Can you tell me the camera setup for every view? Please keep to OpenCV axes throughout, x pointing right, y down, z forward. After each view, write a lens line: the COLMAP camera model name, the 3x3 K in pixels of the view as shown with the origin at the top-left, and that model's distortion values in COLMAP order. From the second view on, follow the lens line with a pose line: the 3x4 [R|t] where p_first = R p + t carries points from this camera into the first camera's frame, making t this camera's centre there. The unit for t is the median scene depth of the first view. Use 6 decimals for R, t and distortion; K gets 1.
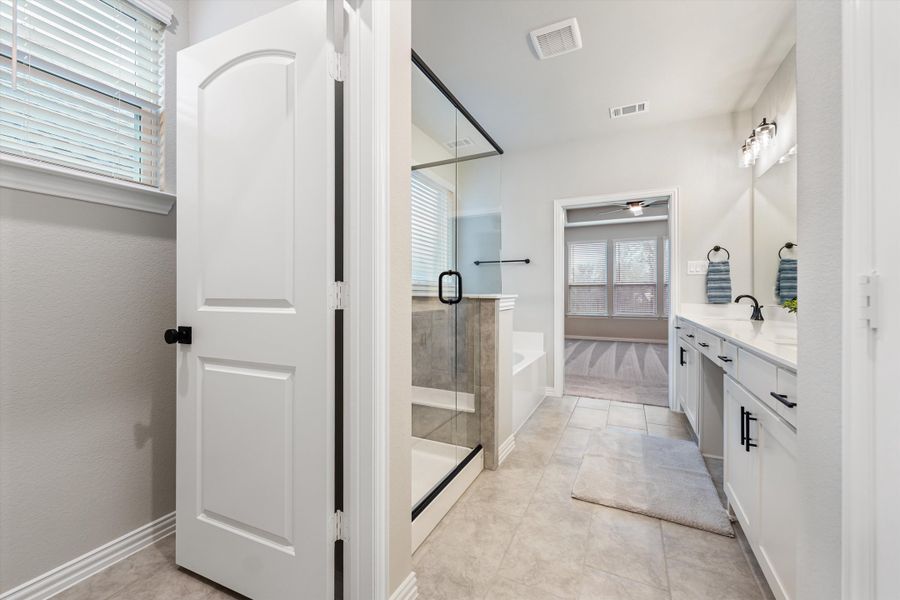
lens RADIAL K [[366.0, 0, 446.2], [0, 366.0, 292.0], [0, 0, 1]] dist [-0.004895, 0.000343]
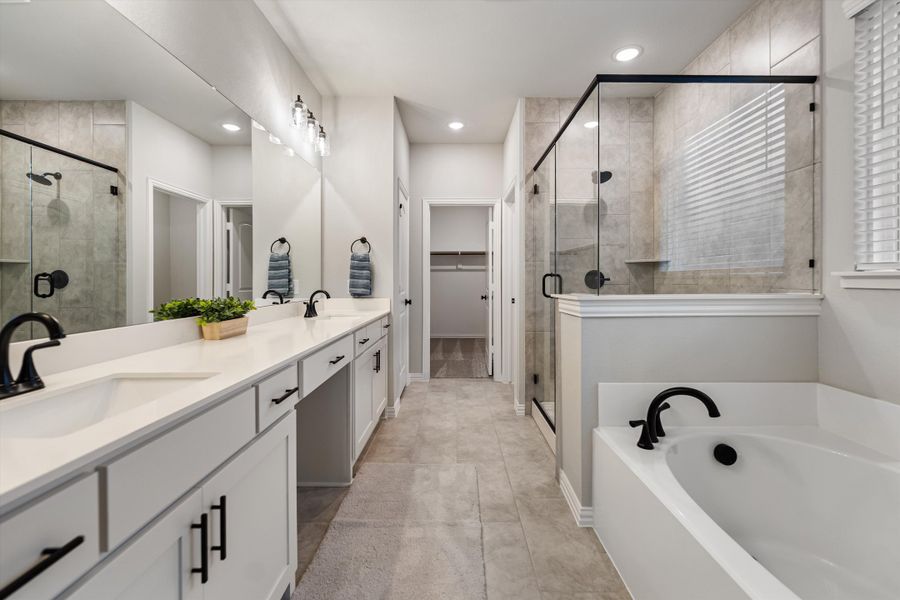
lens RADIAL K [[366.0, 0, 453.3], [0, 366.0, 291.7], [0, 0, 1]] dist [-0.004895, 0.000343]
pose [[-0.898171, 0.005091, -0.439617, 0.907309], [-0.000072, 0.999931, 0.011726, -0.005227], [0.439646, 0.010563, -0.898109, 1.996626]]
